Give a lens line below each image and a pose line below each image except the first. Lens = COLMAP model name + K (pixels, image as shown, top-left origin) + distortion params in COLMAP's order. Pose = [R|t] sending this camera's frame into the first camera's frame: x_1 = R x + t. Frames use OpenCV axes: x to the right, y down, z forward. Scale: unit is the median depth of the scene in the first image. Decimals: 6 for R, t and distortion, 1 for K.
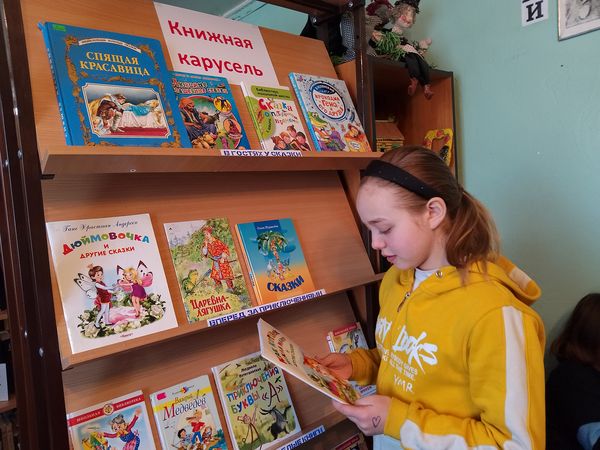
lens RADIAL K [[439.7, 0, 299.6], [0, 439.7, 226.2], [0, 0, 1]] dist [0.007733, 0.008859]
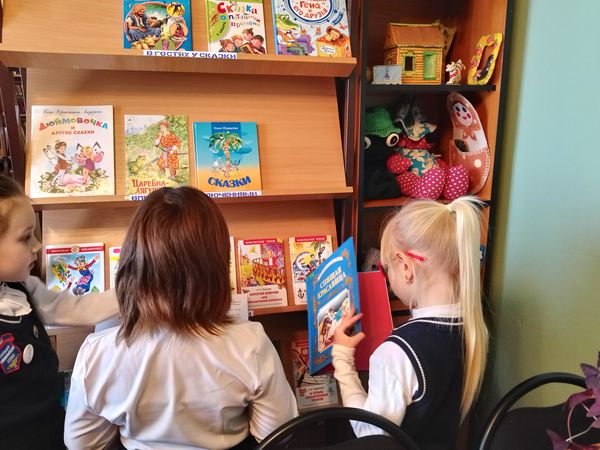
lens RADIAL K [[453.4, 0, 298.5], [0, 453.4, 222.8], [0, 0, 1]] dist [-0.008817, -0.026333]
pose [[0.889859, 0.165145, -0.425297, 0.636681], [-0.095439, 0.978945, 0.180441, 0.013491], [0.446141, -0.119977, 0.886884, 0.067514]]
